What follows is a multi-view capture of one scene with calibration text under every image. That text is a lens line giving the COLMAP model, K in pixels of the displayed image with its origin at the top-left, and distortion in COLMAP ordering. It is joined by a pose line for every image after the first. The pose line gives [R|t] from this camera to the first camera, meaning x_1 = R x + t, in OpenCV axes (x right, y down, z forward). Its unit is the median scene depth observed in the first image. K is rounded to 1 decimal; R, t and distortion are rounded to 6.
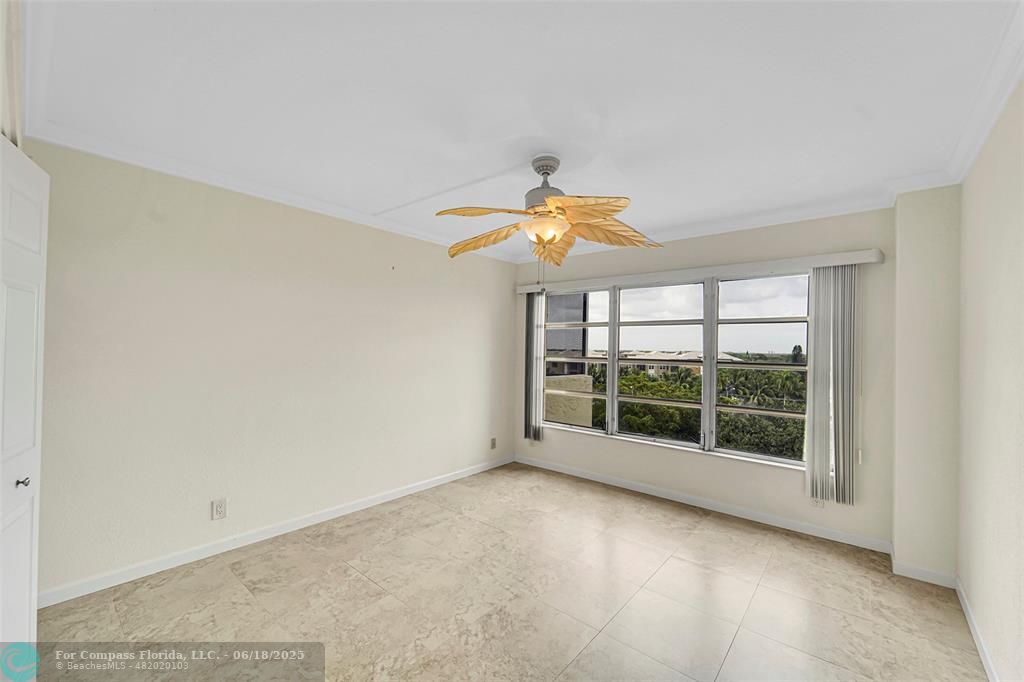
lens RADIAL K [[412.3, 0, 510.1], [0, 412.3, 344.0], [0, 0, 1]] dist [-0.001000, -0.000242]
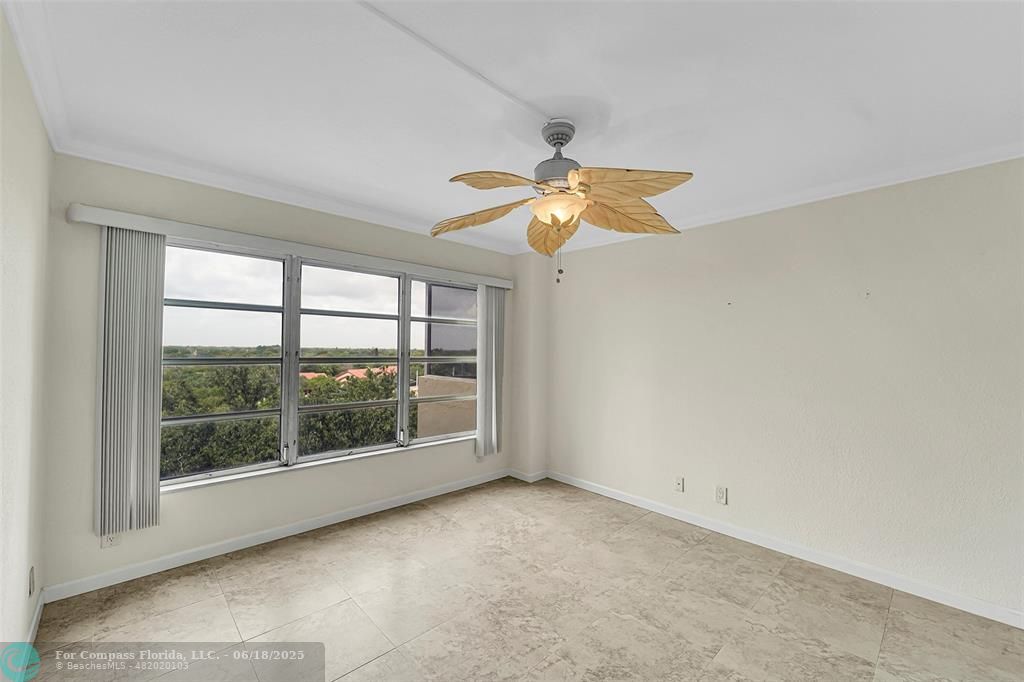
lens RADIAL K [[412.3, 0, 510.1], [0, 412.3, 344.0], [0, 0, 1]] dist [-0.001000, -0.000242]
pose [[0.100489, -0.005721, 0.994922, -0.596116], [-0.026791, 0.999605, 0.008454, -0.005798], [-0.994577, -0.027504, 0.100296, 0.784895]]
